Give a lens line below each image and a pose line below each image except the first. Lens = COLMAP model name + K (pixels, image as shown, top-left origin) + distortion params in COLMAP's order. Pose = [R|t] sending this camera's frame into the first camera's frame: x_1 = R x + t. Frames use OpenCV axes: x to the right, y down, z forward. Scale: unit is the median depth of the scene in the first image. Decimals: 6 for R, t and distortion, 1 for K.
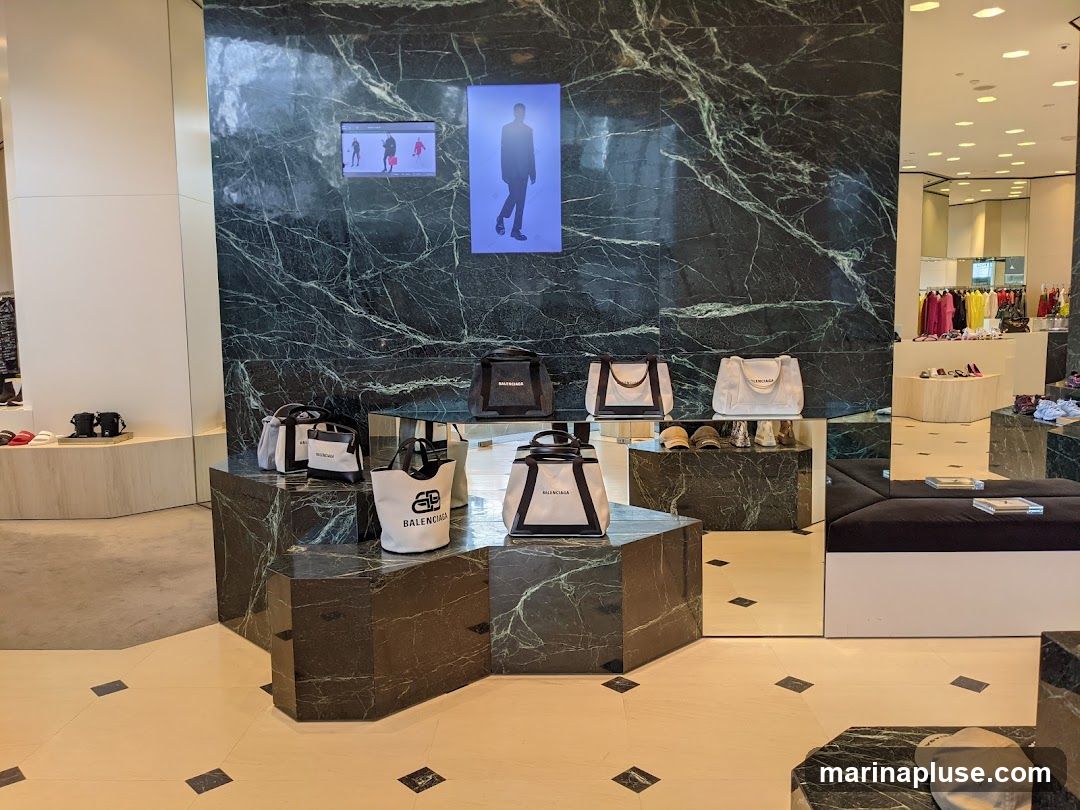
lens RADIAL K [[834.3, 0, 540.0], [0, 834.3, 405.0], [0, 0, 1]] dist [0.037578, -0.075349]
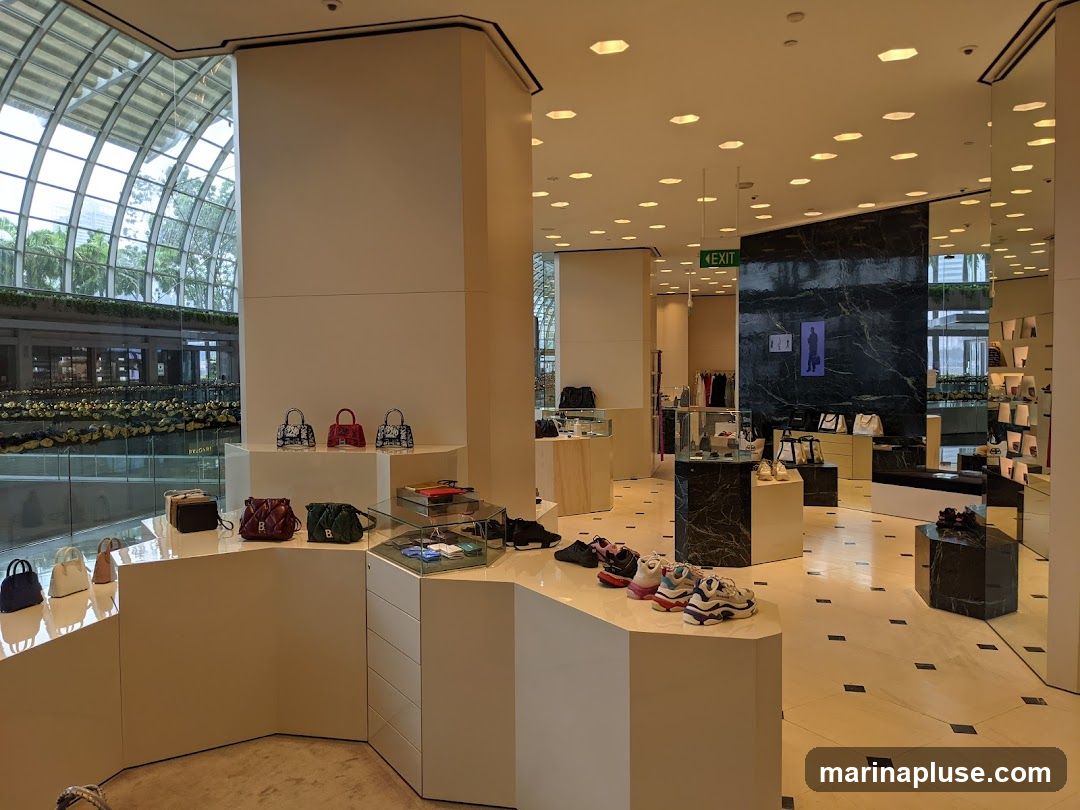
lens RADIAL K [[834.3, 0, 540.0], [0, 834.3, 405.0], [0, 0, 1]] dist [0.037578, -0.075349]
pose [[0.544329, 0.044919, -0.837669, 1.976798], [-0.087229, 0.996183, -0.003264, 0.016238], [0.834325, 0.074846, 0.546169, -1.453896]]
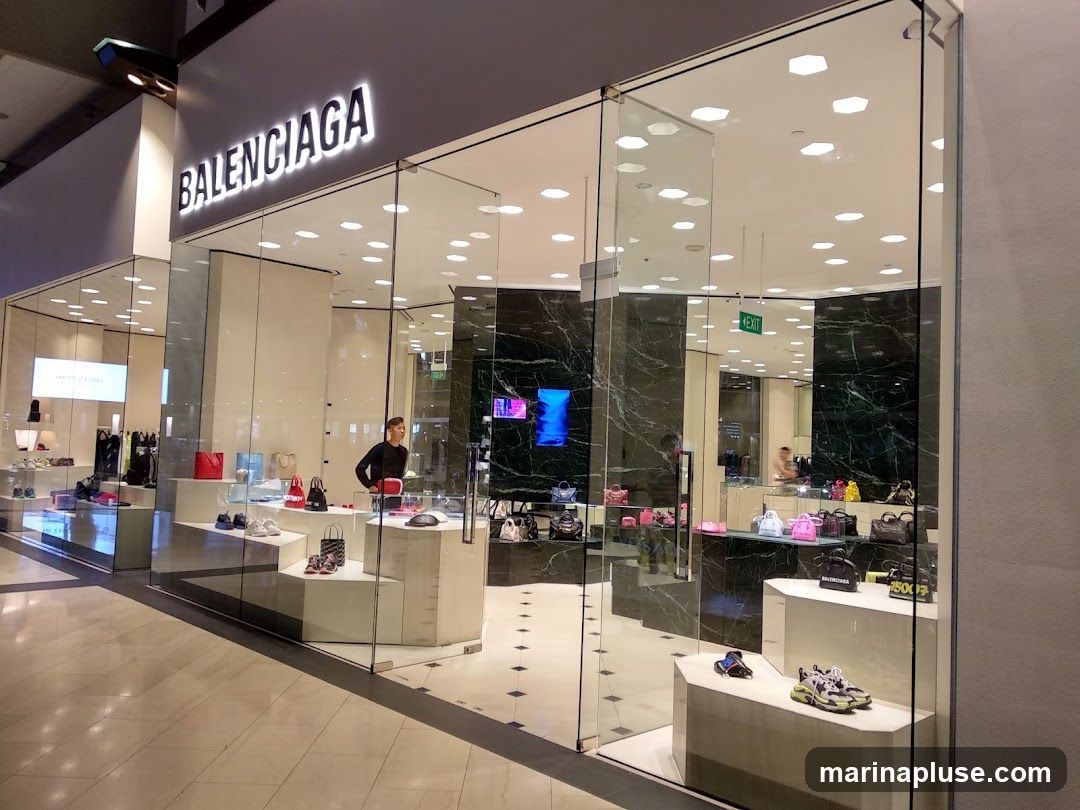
lens RADIAL K [[834.3, 0, 540.0], [0, 834.3, 405.0], [0, 0, 1]] dist [0.037578, -0.075349]
pose [[0.998297, 0.054809, 0.019979, -0.135055], [-0.051054, 0.986538, -0.155355, 0.128718], [-0.028225, 0.154071, 0.987657, -1.873009]]
